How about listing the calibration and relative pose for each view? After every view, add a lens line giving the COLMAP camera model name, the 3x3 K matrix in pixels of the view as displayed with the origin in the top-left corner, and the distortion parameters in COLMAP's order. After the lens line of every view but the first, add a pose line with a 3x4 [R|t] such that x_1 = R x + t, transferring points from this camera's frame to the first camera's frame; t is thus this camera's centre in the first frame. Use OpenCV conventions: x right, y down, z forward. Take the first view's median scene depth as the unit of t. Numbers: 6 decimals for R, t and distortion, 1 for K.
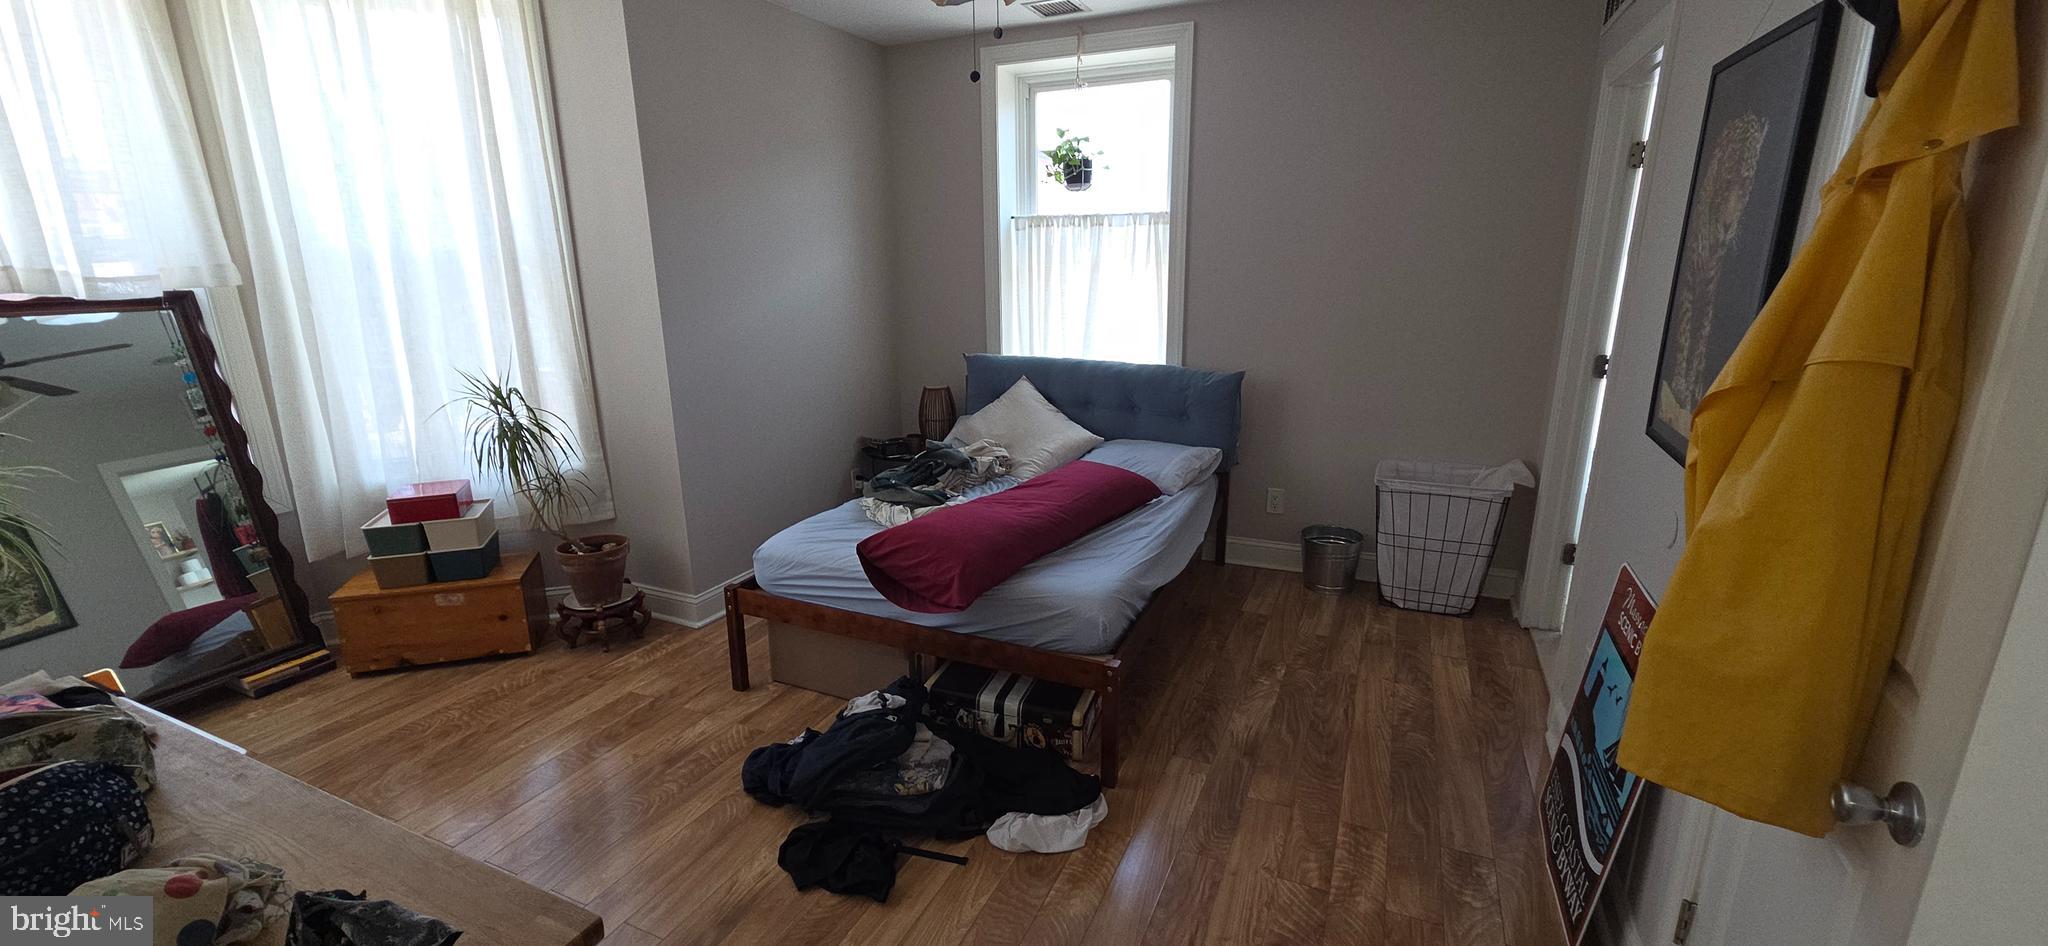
lens RADIAL K [[836.2, 0, 1013.5], [0, 836.2, 480.2], [0, 0, 1]] dist [0.010506, -0.003367]
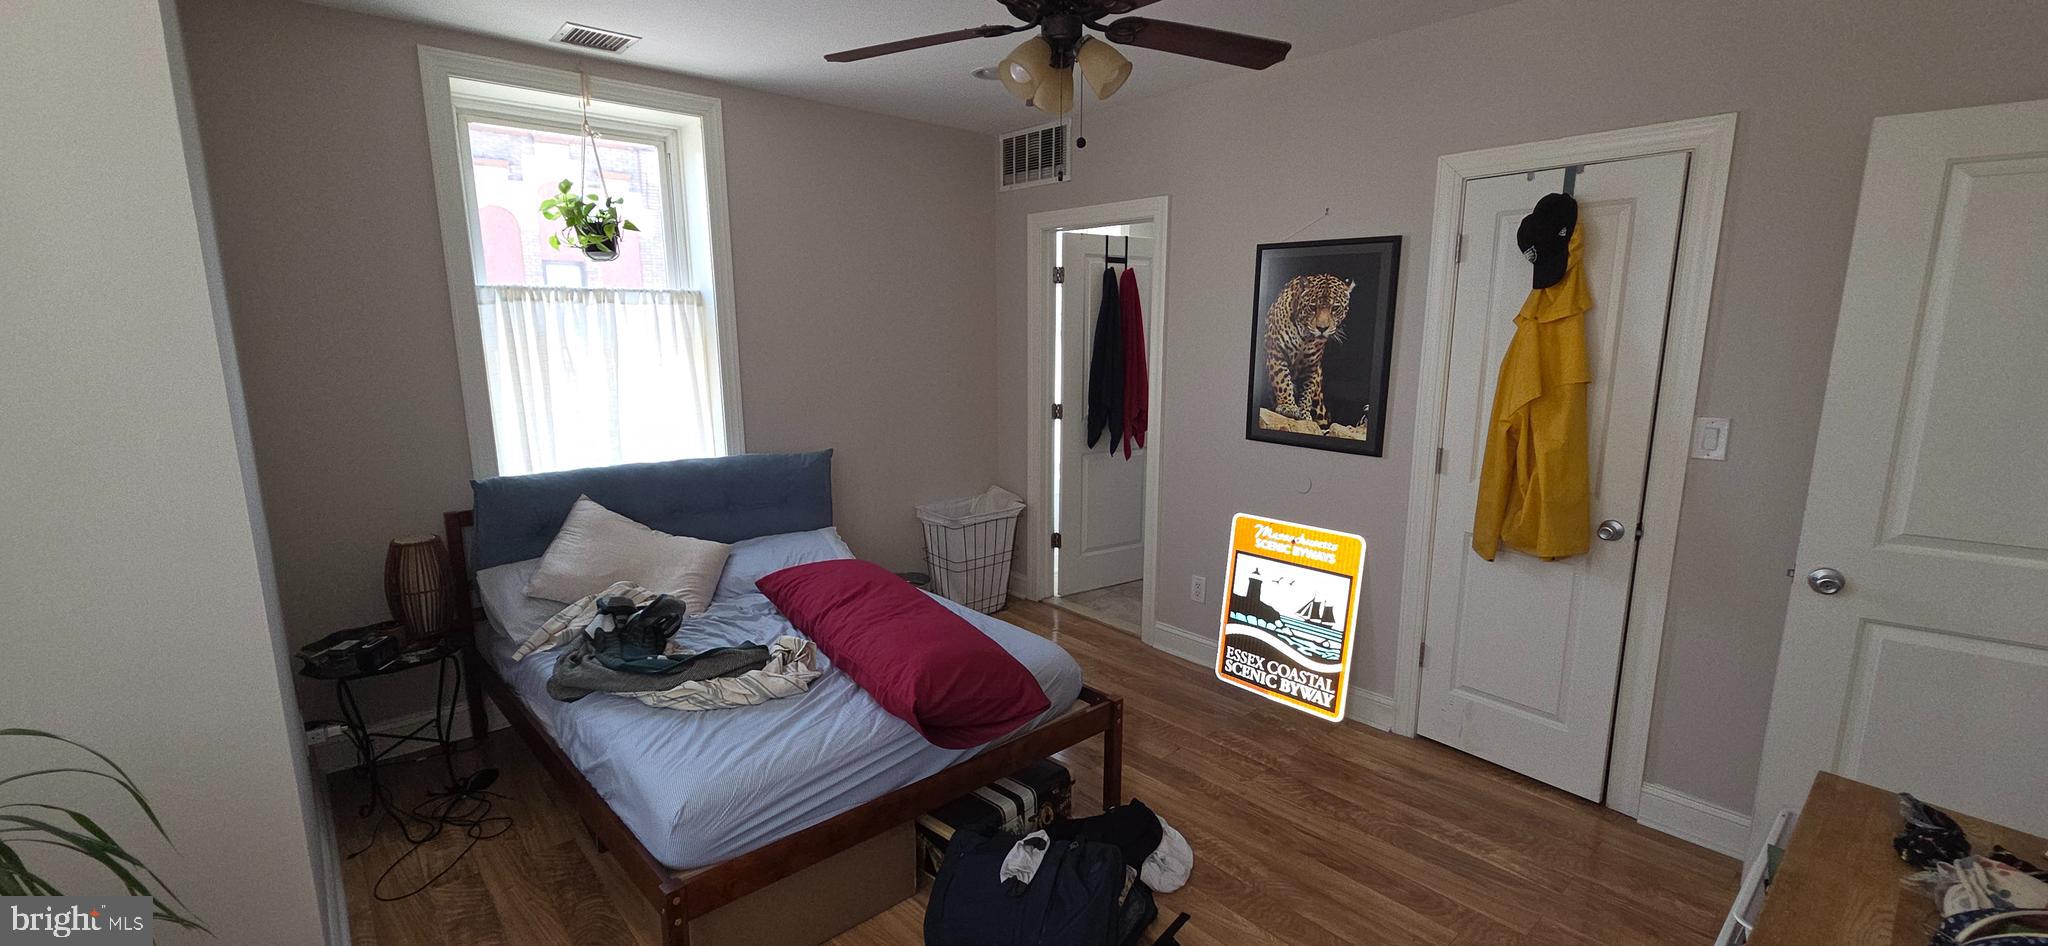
lens RADIAL K [[836.2, 0, 1013.5], [0, 836.2, 480.2], [0, 0, 1]] dist [0.010506, -0.003367]
pose [[0.408216, -0.156307, 0.899404, -0.547669], [0.232470, 0.970551, 0.063160, -0.101797], [-0.882790, 0.183302, 0.432531, 0.350299]]
